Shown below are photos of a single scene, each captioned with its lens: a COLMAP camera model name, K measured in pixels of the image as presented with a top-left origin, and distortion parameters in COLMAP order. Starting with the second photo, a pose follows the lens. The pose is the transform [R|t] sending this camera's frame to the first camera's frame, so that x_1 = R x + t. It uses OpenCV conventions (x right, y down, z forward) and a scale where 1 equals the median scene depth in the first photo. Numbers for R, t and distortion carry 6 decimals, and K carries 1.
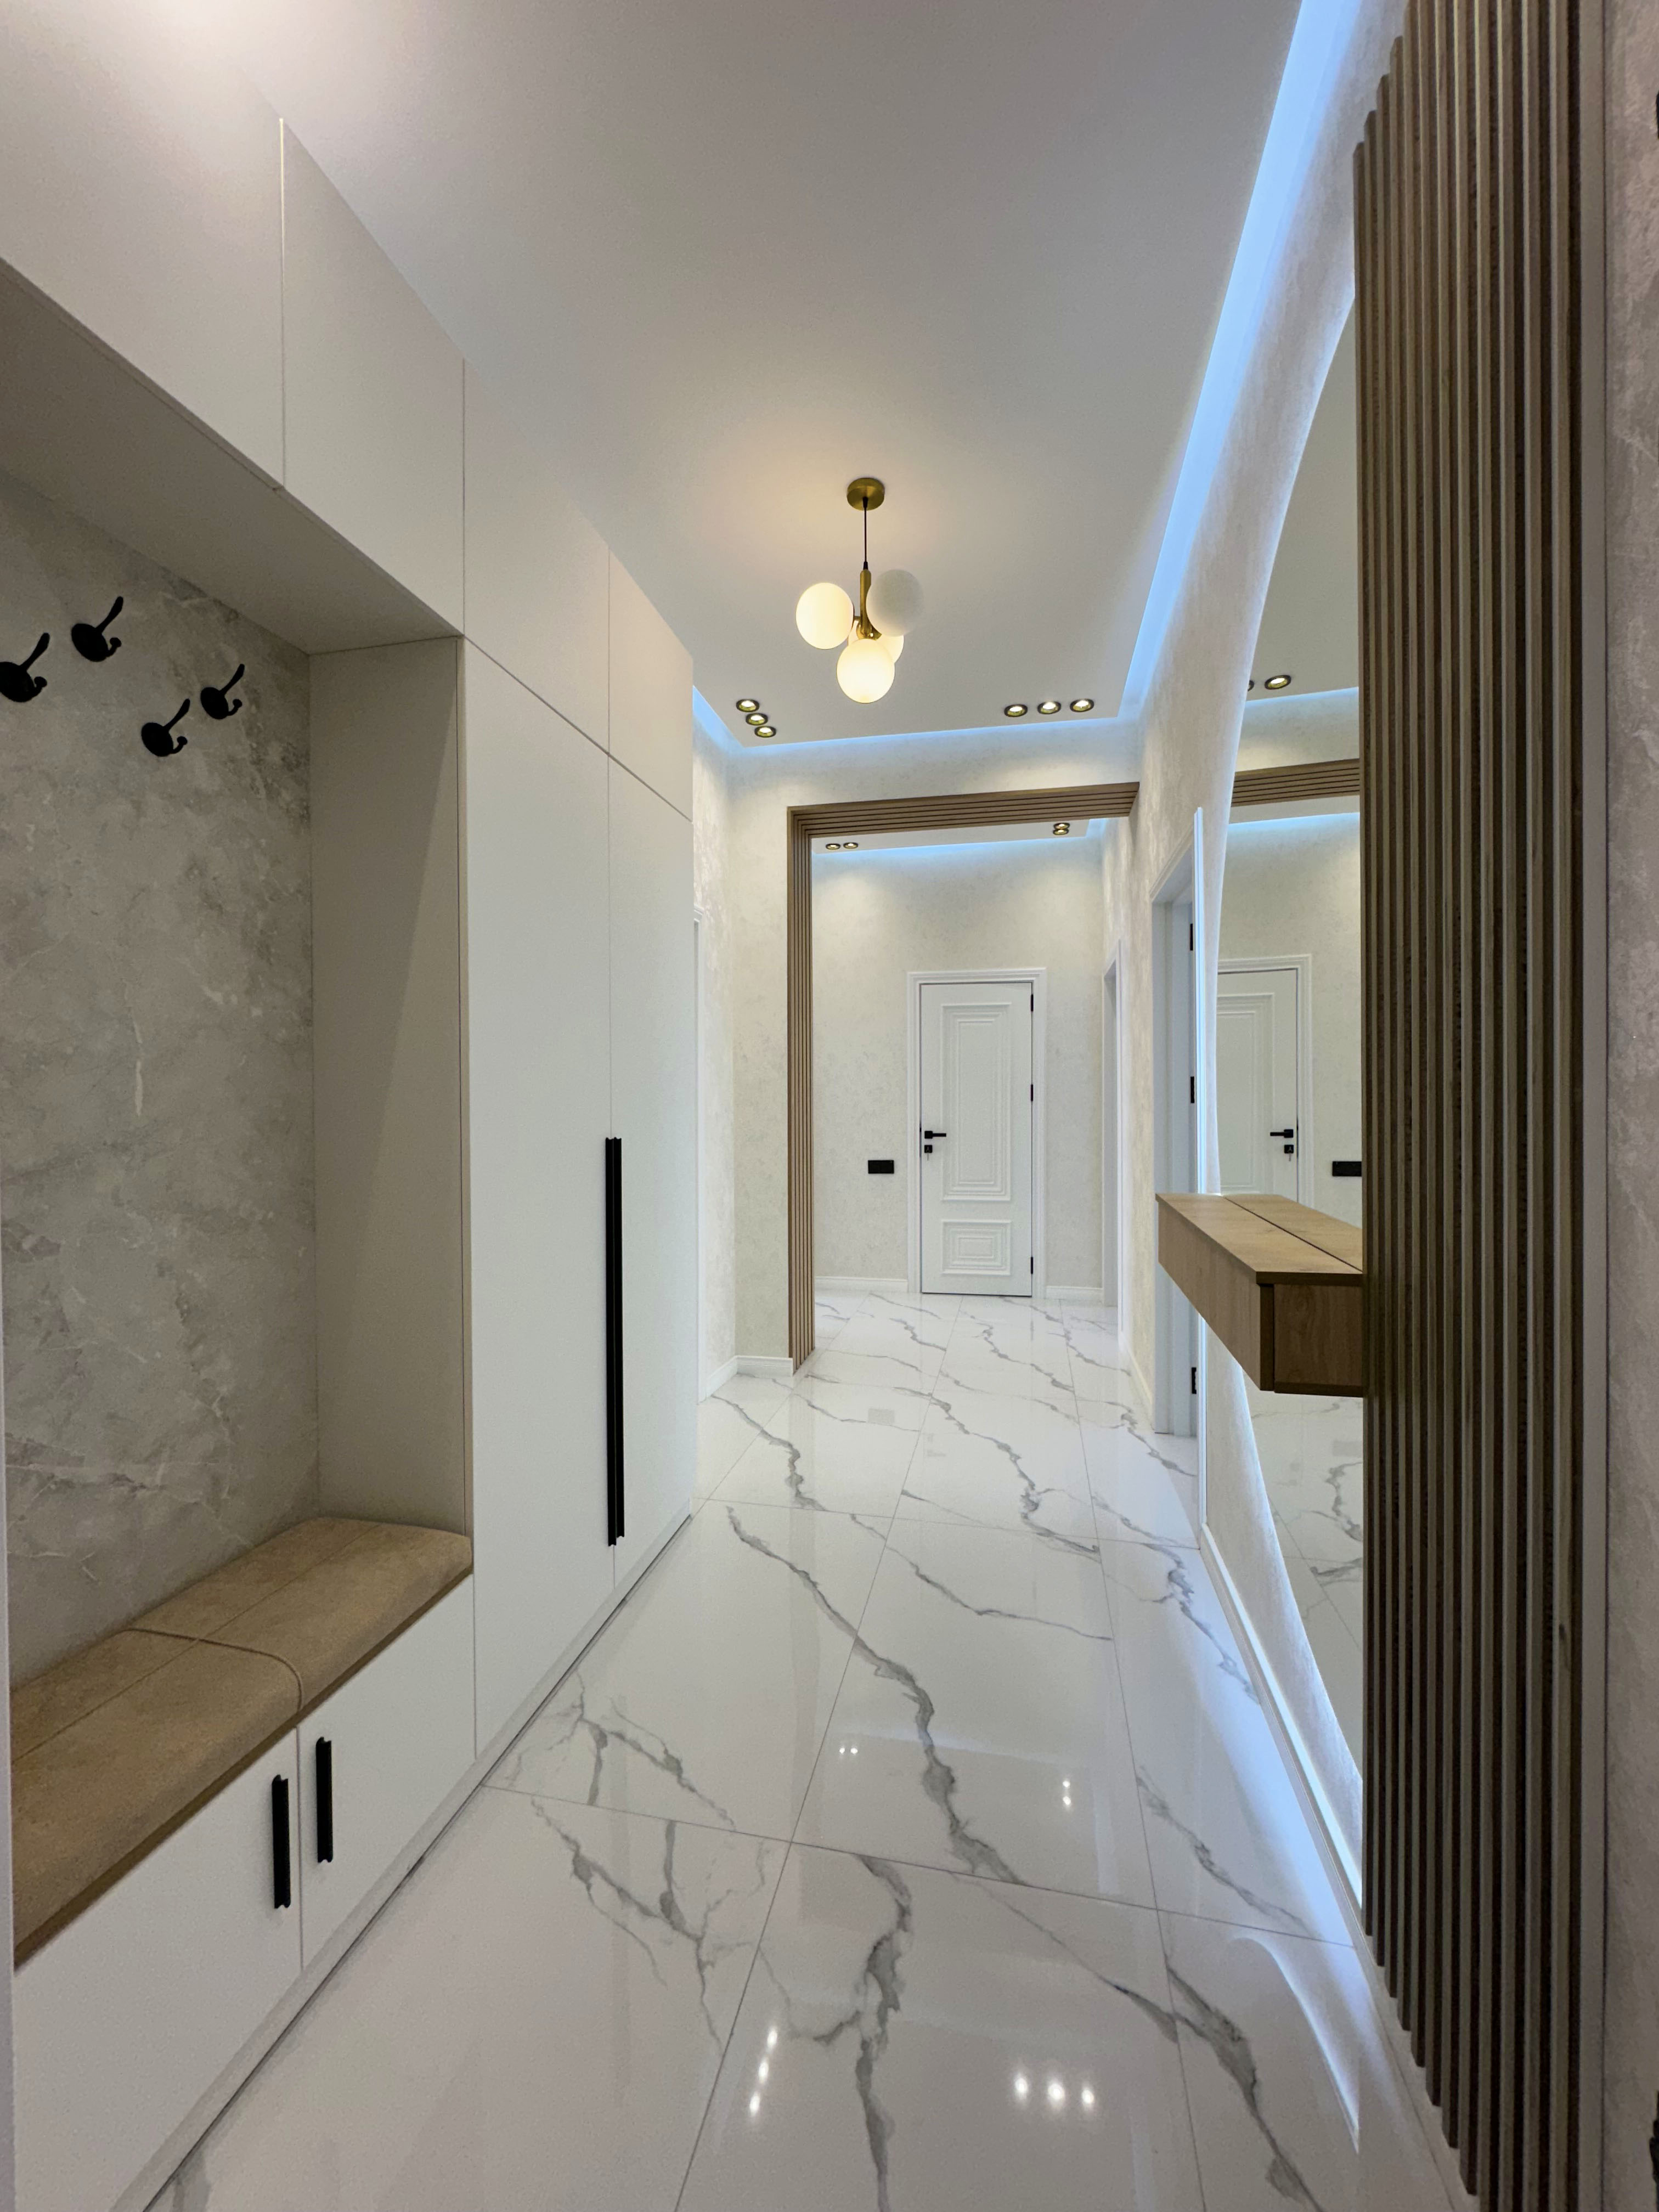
lens RADIAL K [[884.2, 0, 827.2], [0, 884.2, 1100.2], [0, 0, 1]] dist [-0.000864, -0.000760]
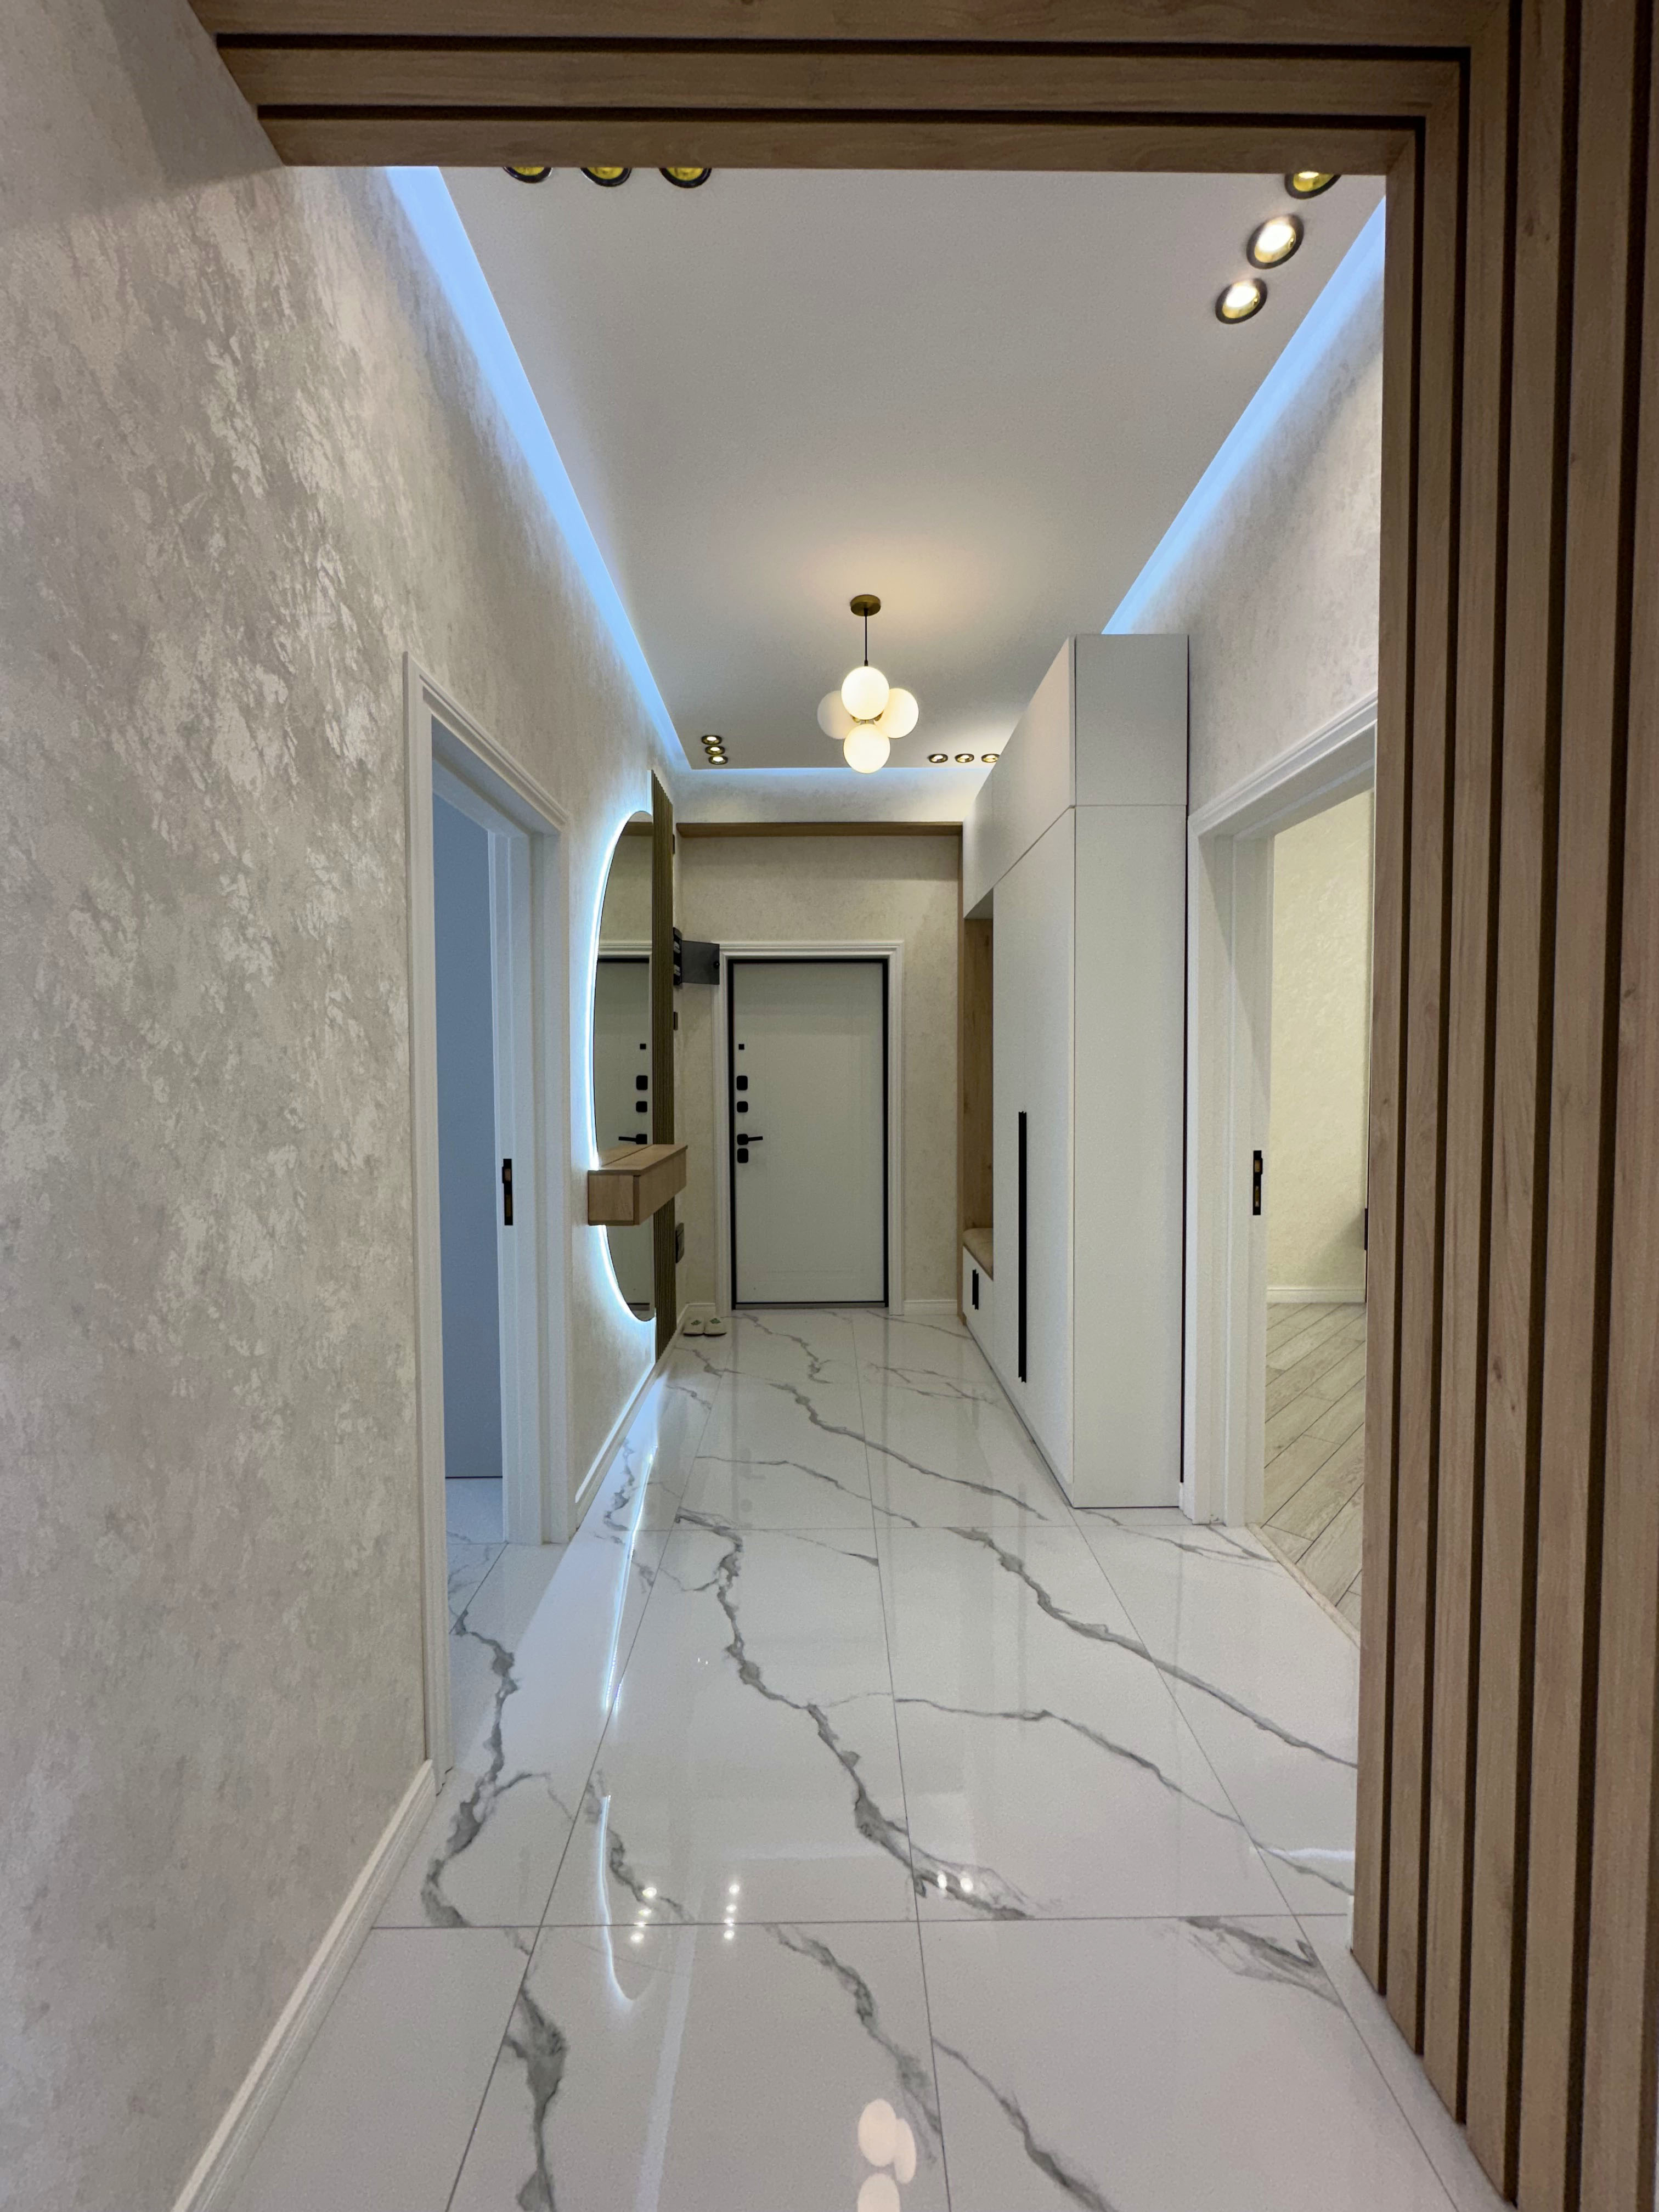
lens RADIAL K [[884.2, 0, 829.5], [0, 884.2, 1101.0], [0, 0, 1]] dist [-0.000864, -0.000760]
pose [[-0.974090, 0.016460, -0.225563, 0.320642], [0.007375, 0.999129, 0.041061, -0.031216], [0.226042, 0.038333, -0.973363, 1.839323]]
